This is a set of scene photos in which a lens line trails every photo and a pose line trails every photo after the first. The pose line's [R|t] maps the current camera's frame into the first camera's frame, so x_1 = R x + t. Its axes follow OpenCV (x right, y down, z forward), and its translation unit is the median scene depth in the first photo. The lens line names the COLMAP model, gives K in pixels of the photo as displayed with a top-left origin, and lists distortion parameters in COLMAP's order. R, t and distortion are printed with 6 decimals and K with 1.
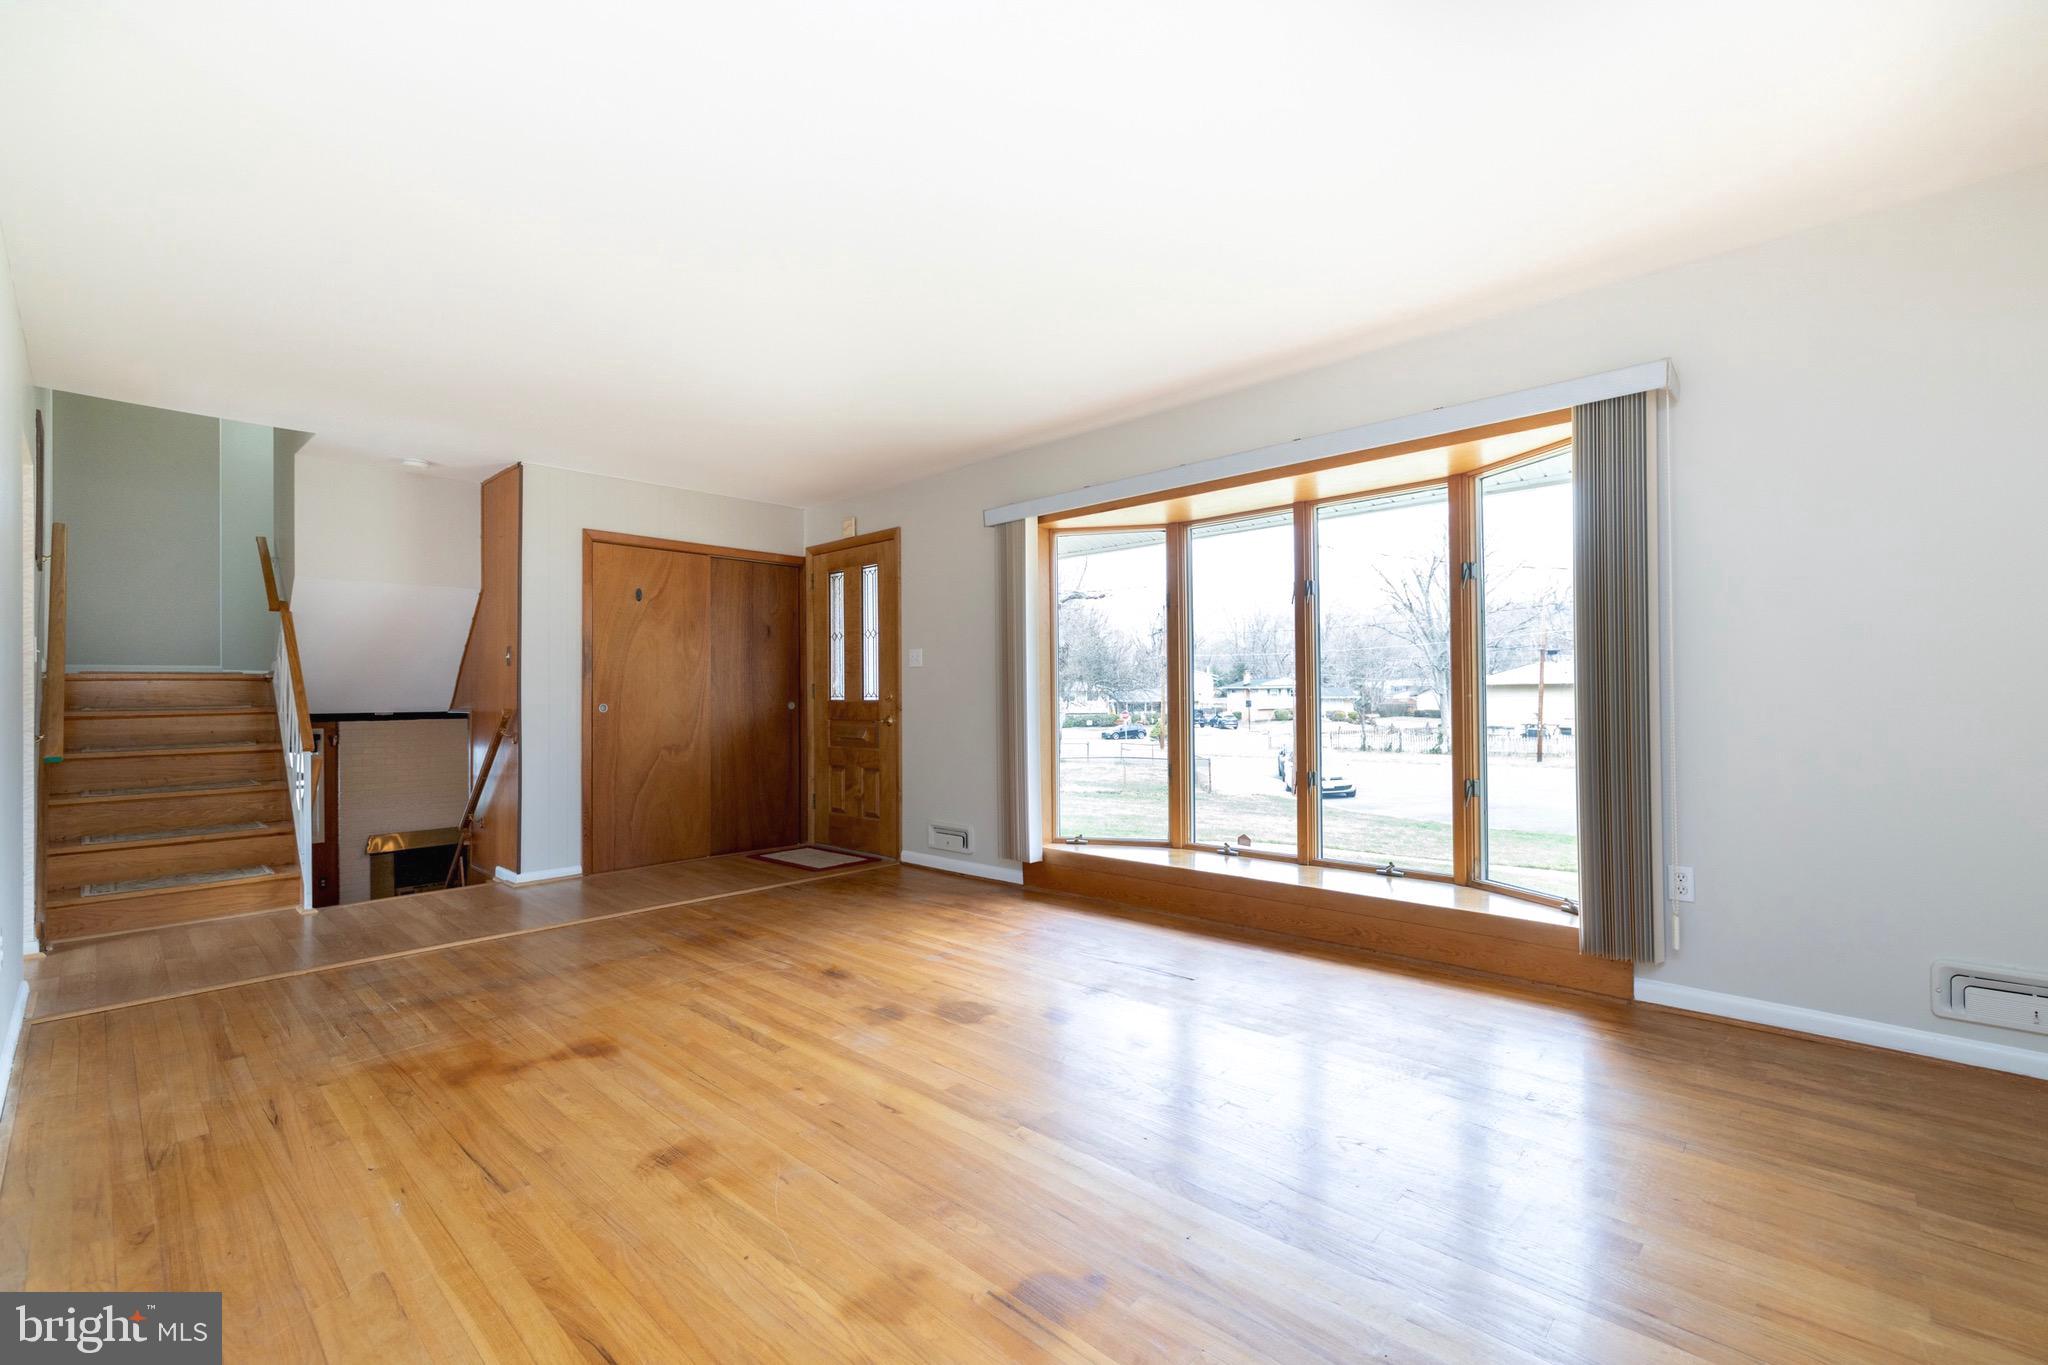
lens RADIAL K [[884.8, 0, 1024.0], [0, 884.8, 682.5], [0, 0, 1]] dist [0.001754, 0.000263]
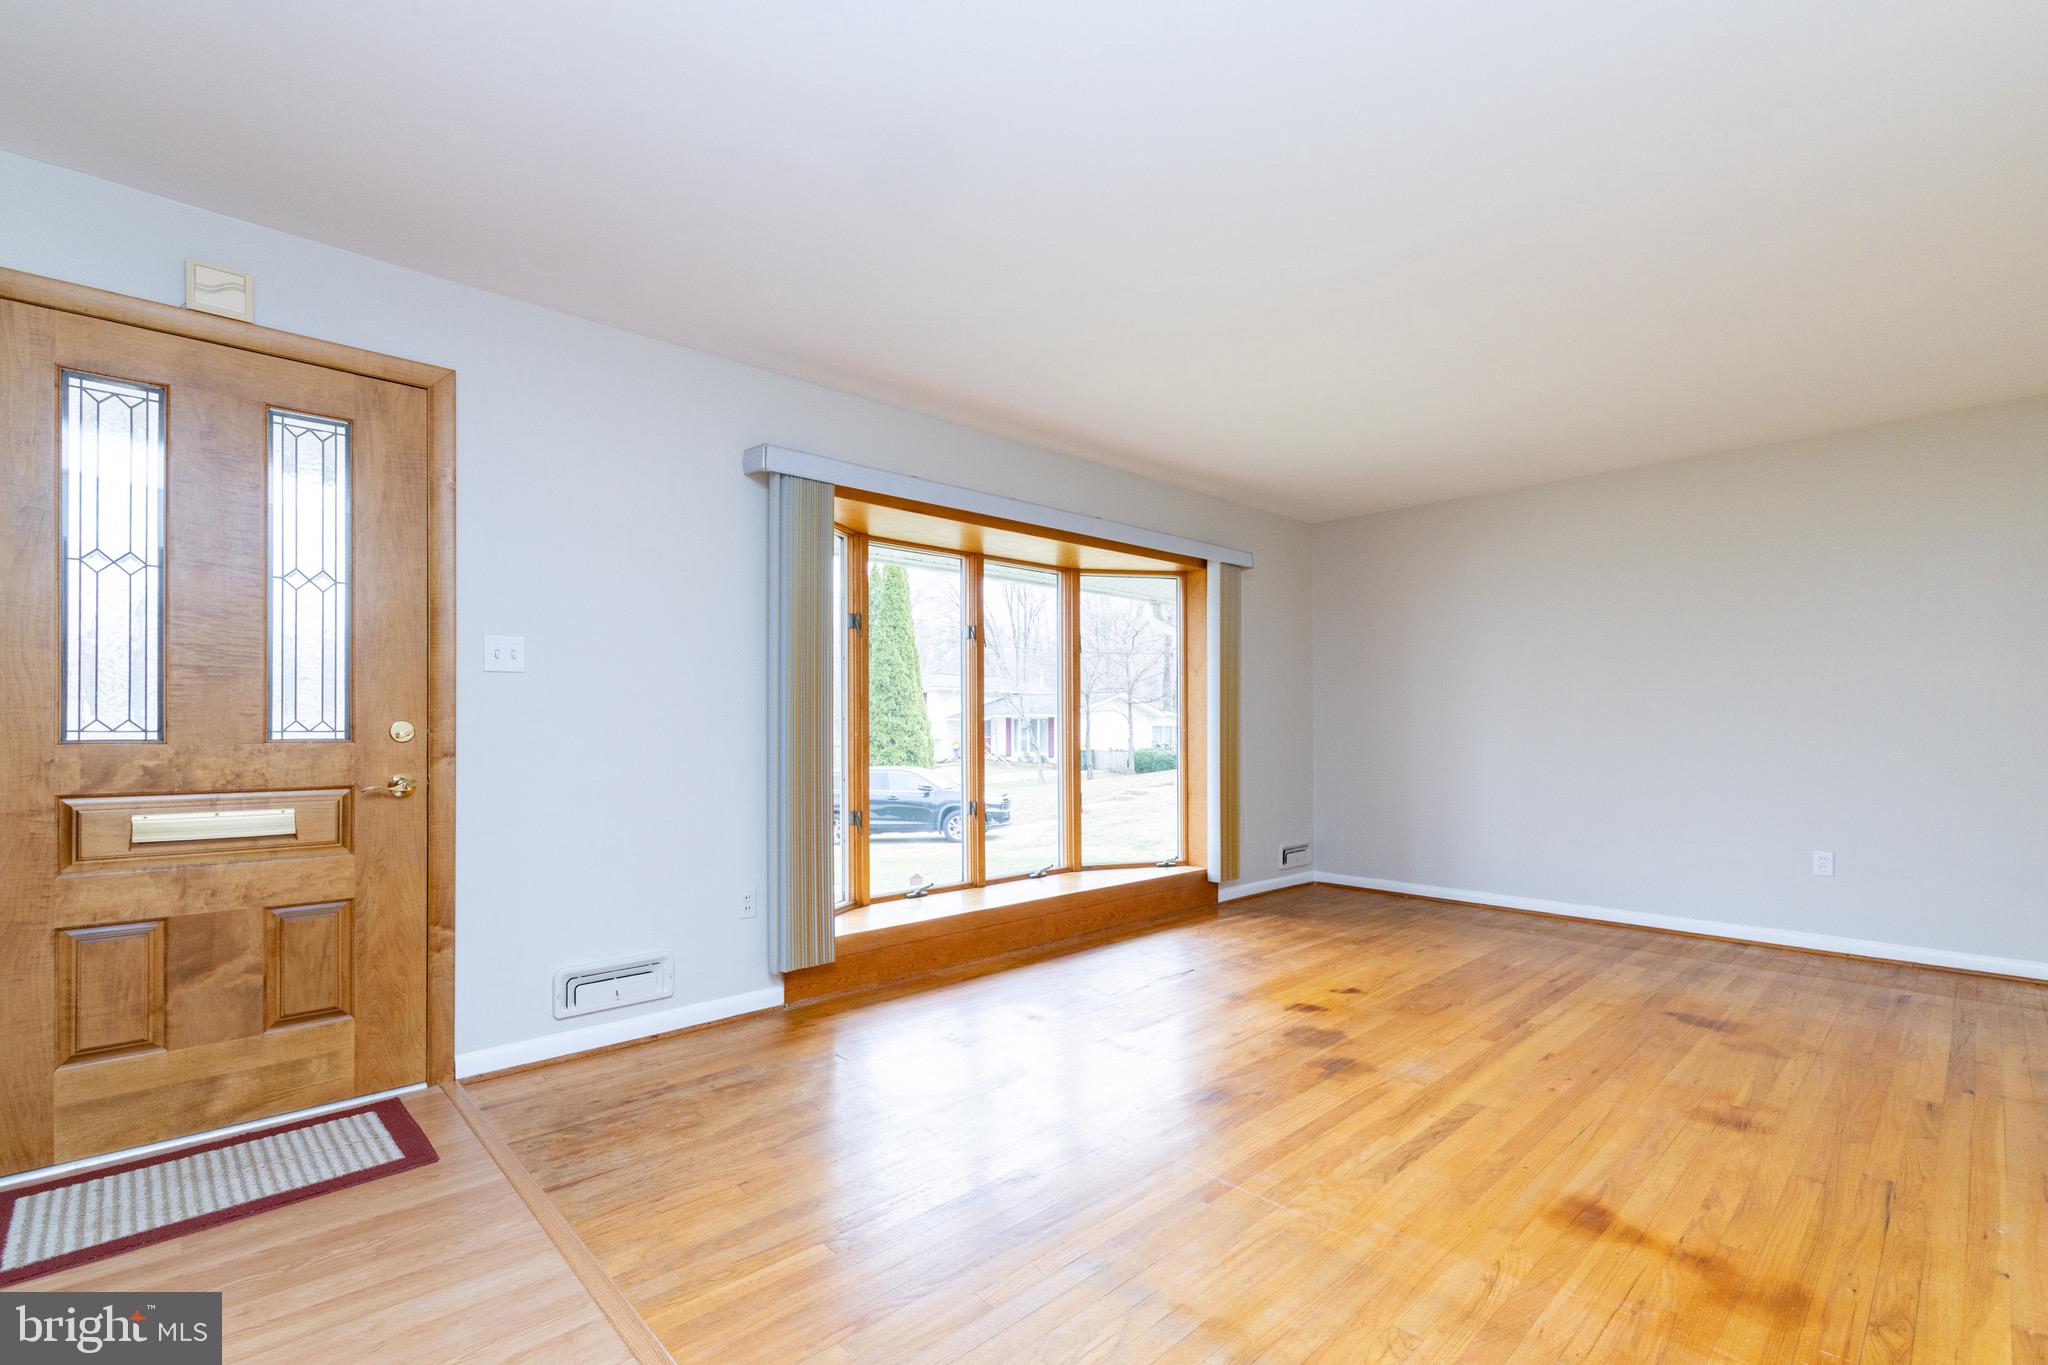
lens RADIAL K [[881.5, 0, 1021.1], [0, 881.5, 712.7], [0, 0, 1]] dist [-0.000413, 0.000009]
pose [[0.073943, 0.029605, 0.996823, -0.833987], [-0.011055, 0.999522, -0.028865, 0.023859], [-0.997201, -0.008886, 0.074235, 0.944956]]
